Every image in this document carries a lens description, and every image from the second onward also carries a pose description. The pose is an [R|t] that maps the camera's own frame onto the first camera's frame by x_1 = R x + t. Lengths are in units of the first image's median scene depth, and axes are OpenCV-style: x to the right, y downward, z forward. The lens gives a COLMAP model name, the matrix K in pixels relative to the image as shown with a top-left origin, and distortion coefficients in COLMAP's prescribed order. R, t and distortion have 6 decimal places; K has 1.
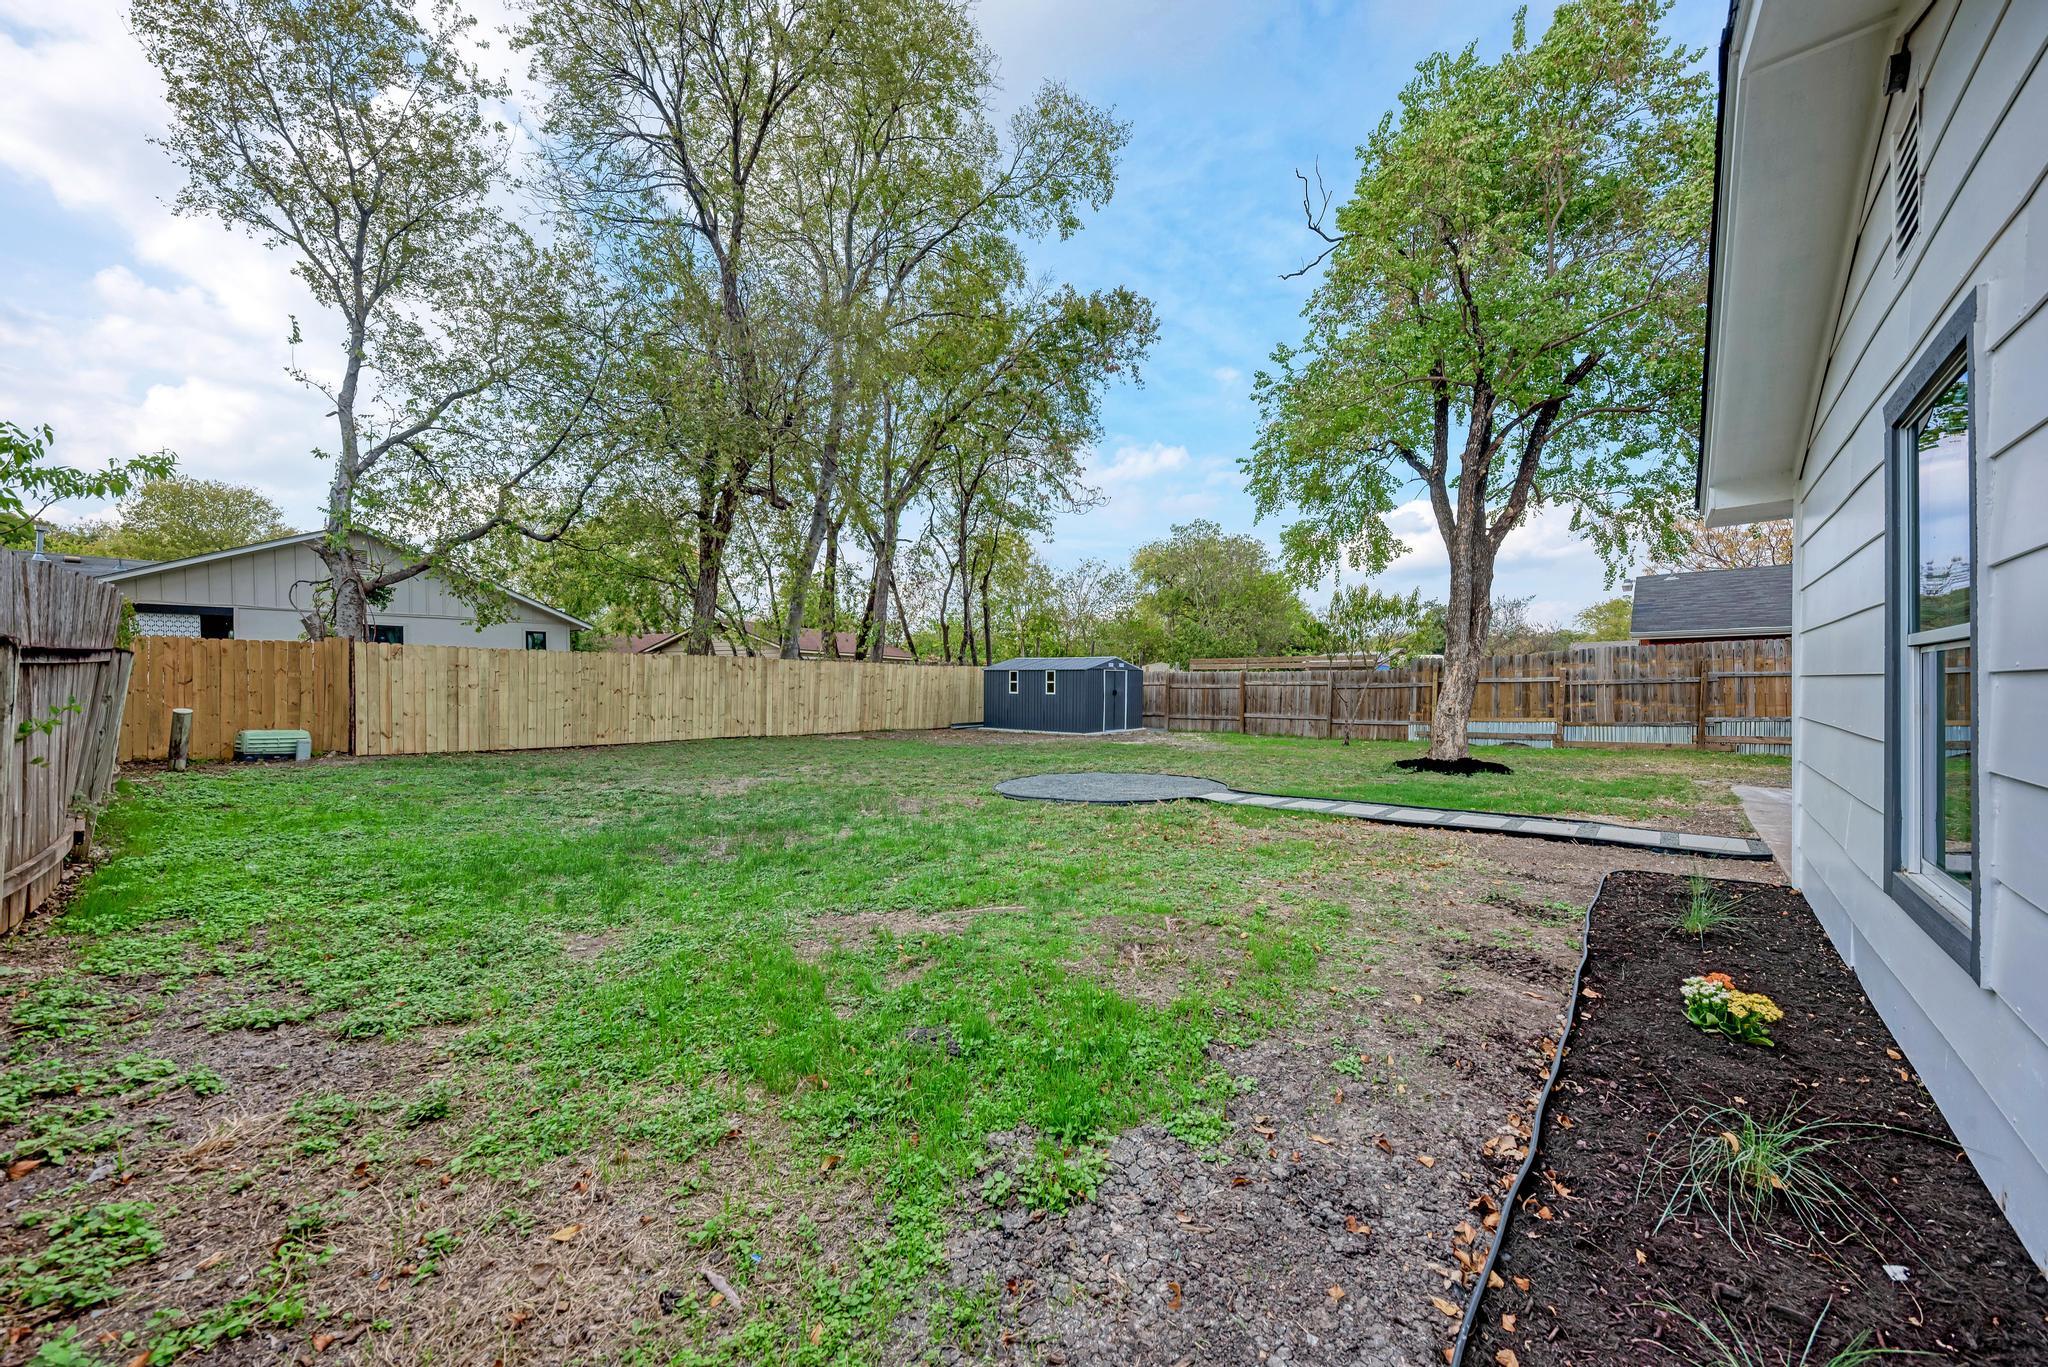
lens RADIAL K [[763.9, 0, 1030.2], [0, 763.9, 693.2], [0, 0, 1]] dist [0.000042, 0.000007]
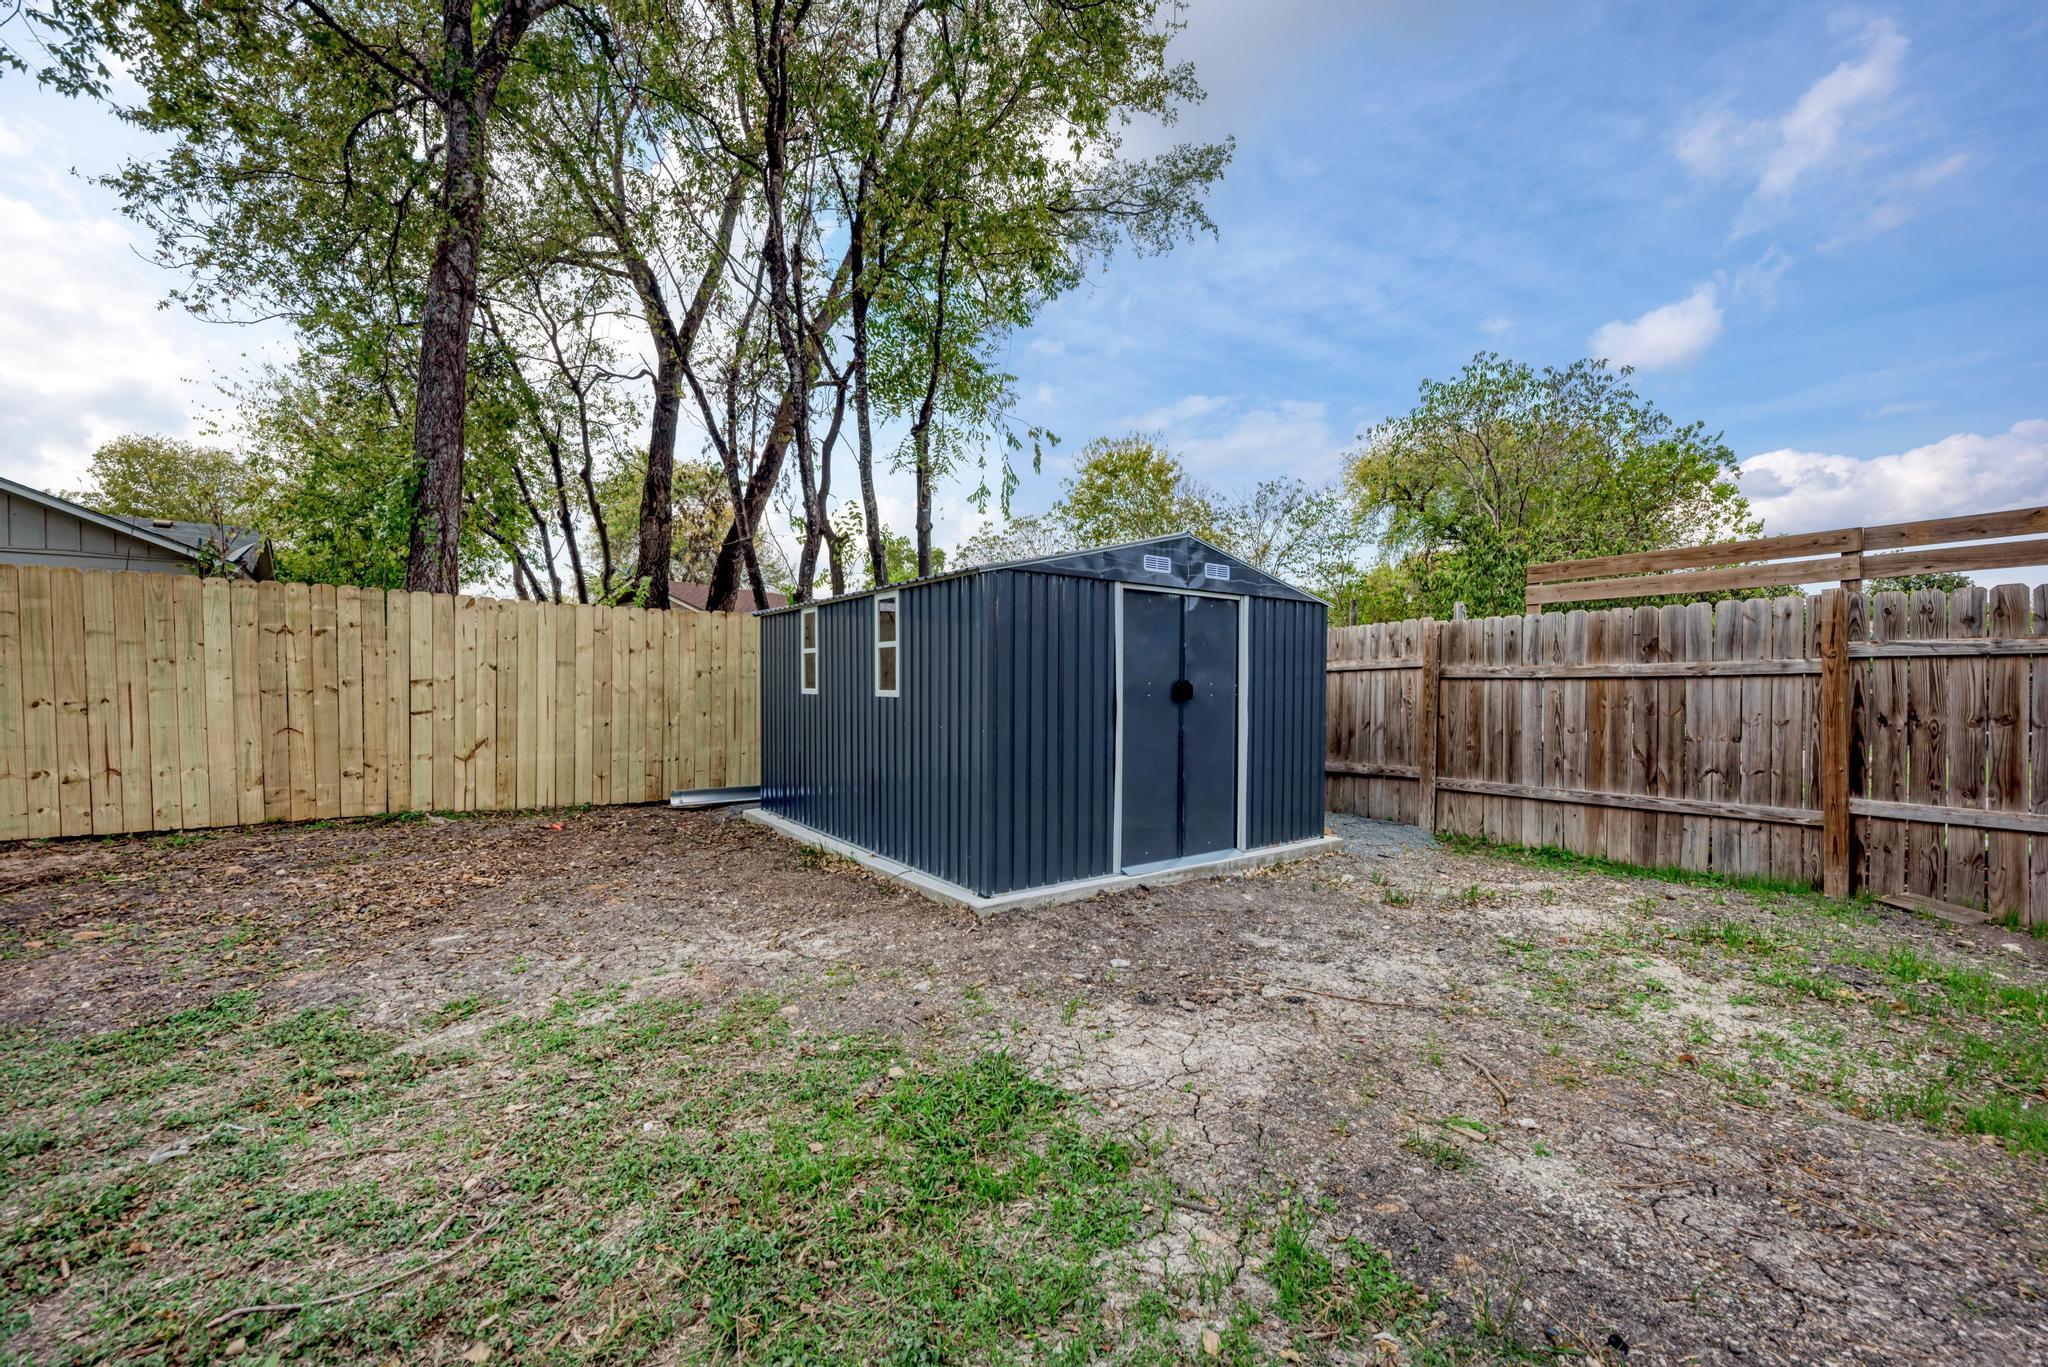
lens RADIAL K [[815.7, 0, 1017.4], [0, 815.7, 694.4], [0, 0, 1]] dist [0.002213, 0.000061]
pose [[0.963999, 0.004587, -0.265865, 0.142500], [-0.006003, 0.999972, -0.004511, 0.001388], [0.265837, 0.005945, 0.964000, 0.842563]]
